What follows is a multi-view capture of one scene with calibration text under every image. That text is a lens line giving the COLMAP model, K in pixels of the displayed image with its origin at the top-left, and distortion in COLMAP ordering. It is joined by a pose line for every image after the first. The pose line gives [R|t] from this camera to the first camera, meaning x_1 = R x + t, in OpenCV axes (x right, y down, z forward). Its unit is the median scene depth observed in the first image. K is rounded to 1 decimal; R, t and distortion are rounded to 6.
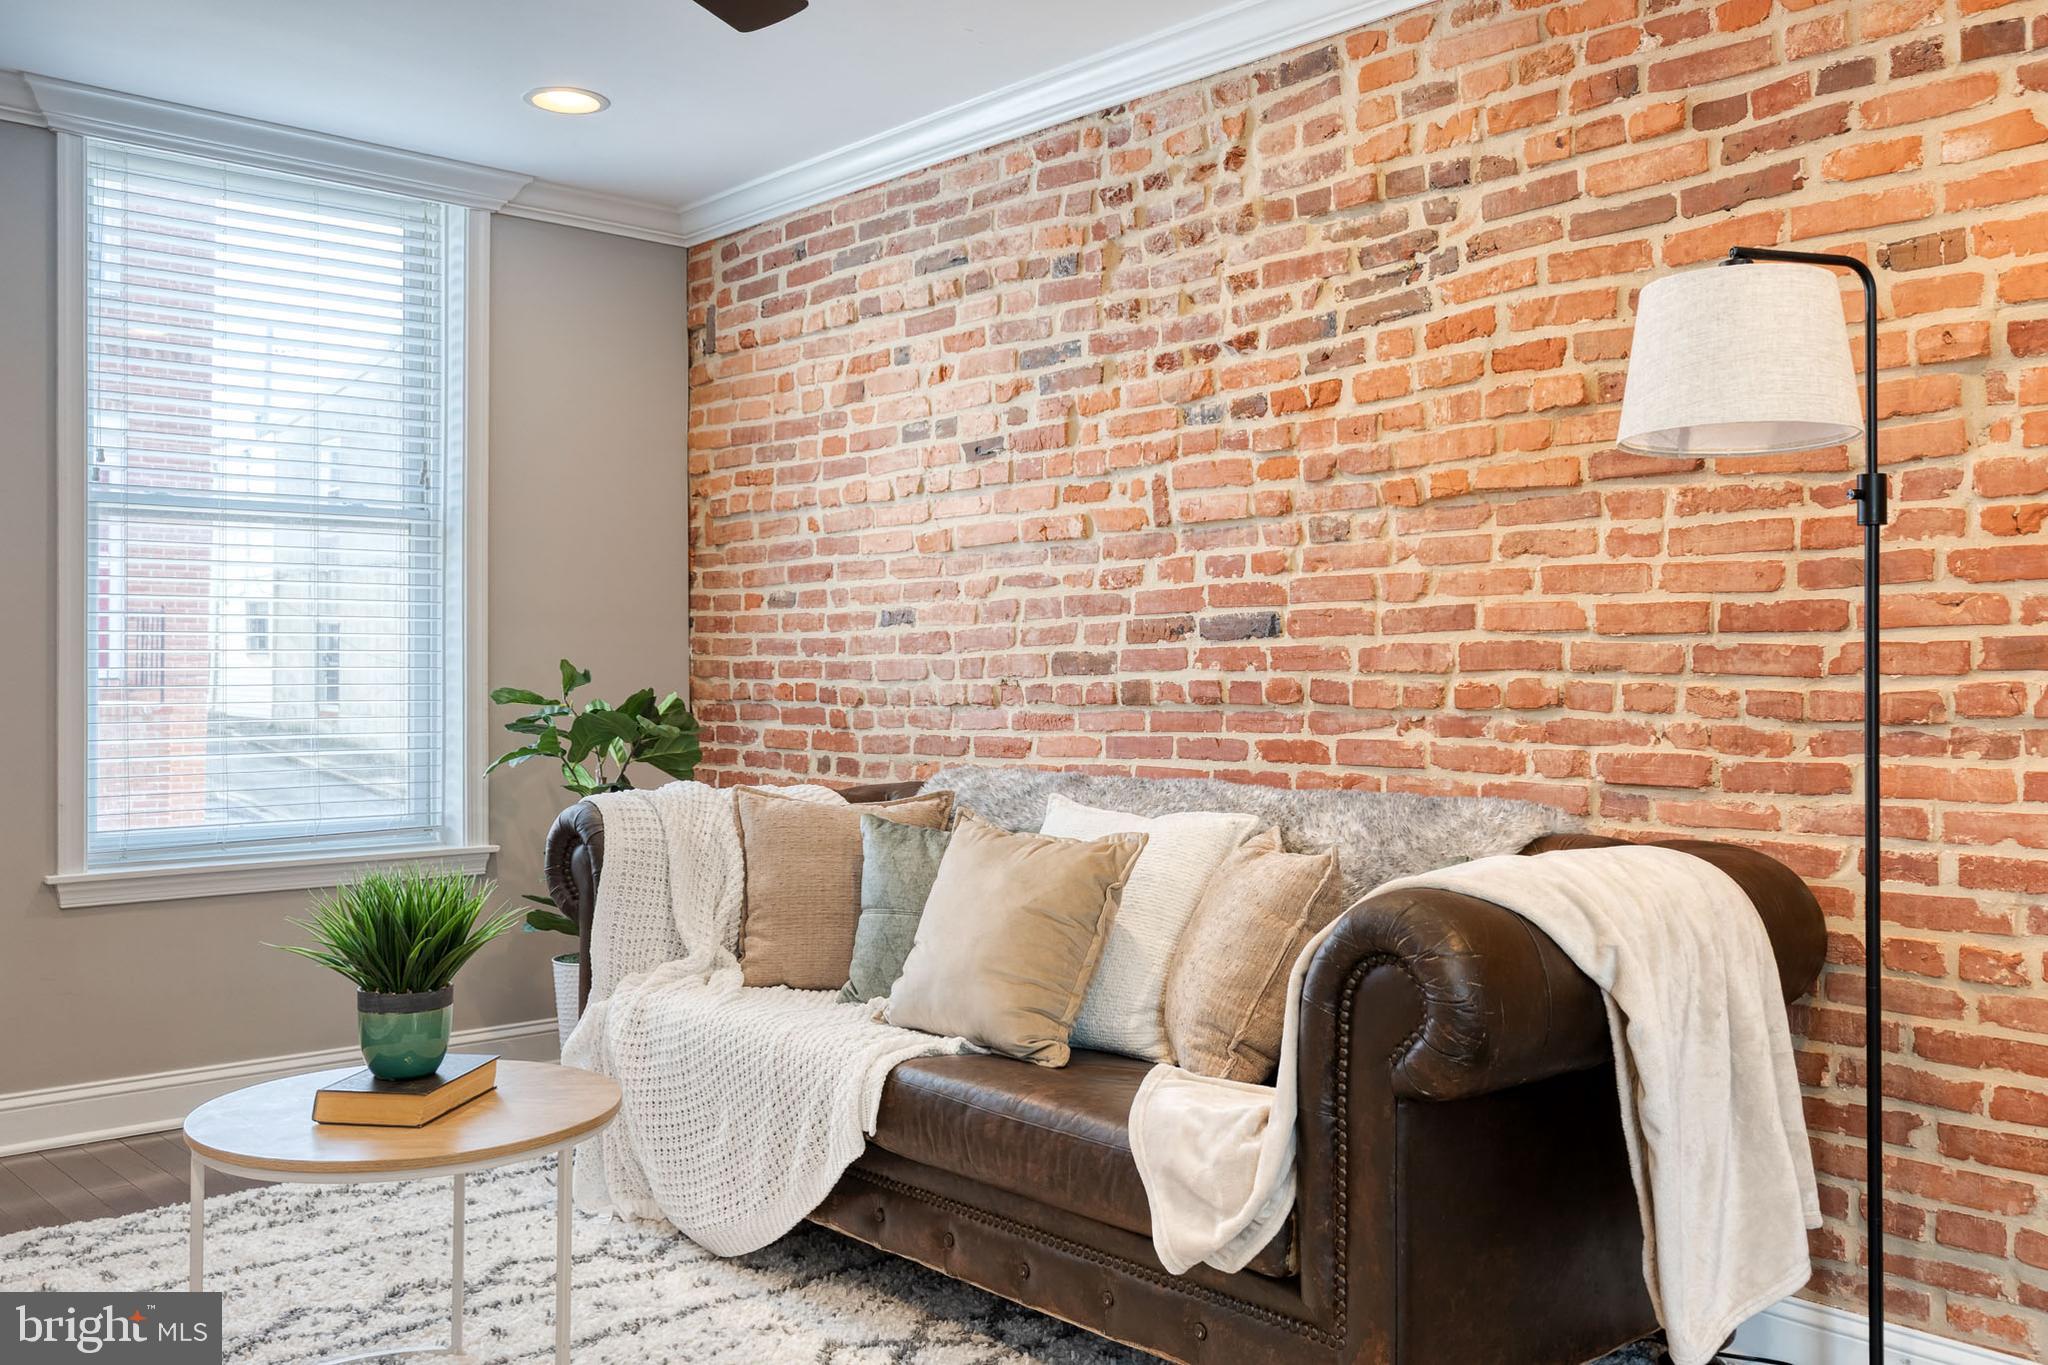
lens RADIAL K [[1790.8, 0, 1046.6], [0, 1790.8, 648.0], [0, 0, 1]] dist [0.011919, -0.001510]
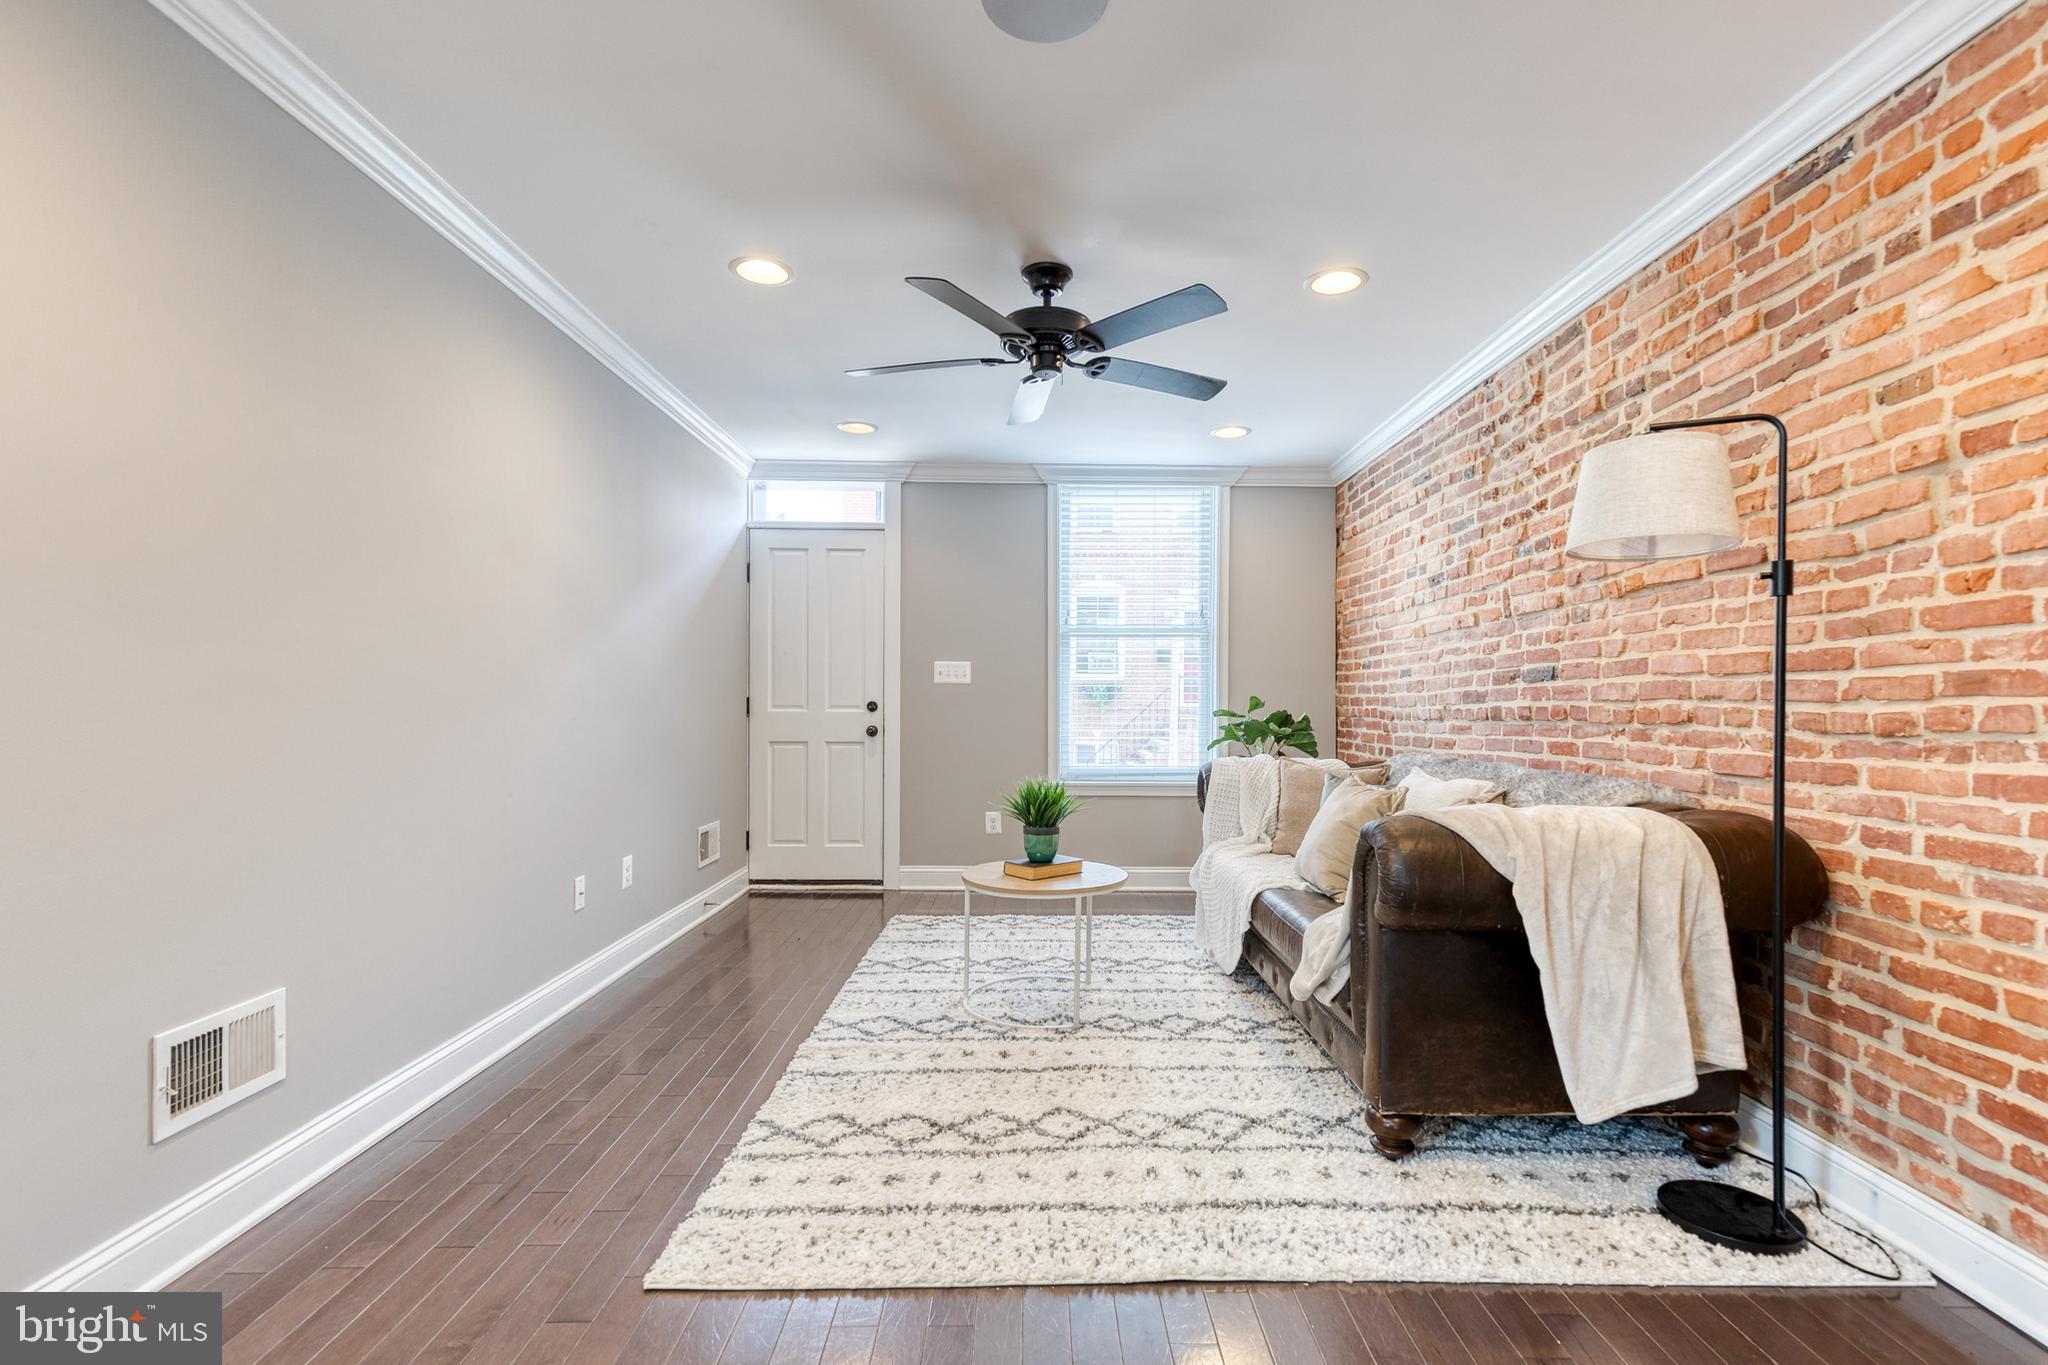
lens RADIAL K [[934.0, 0, 1050.6], [0, 934.0, 711.8], [0, 0, 1]] dist [0.008601, -0.000405]
pose [[0.753388, 0.008715, -0.657519, 0.373847], [0.003121, 0.999854, 0.016829, 0.007692], [0.657569, -0.014731, 0.753250, 0.028557]]
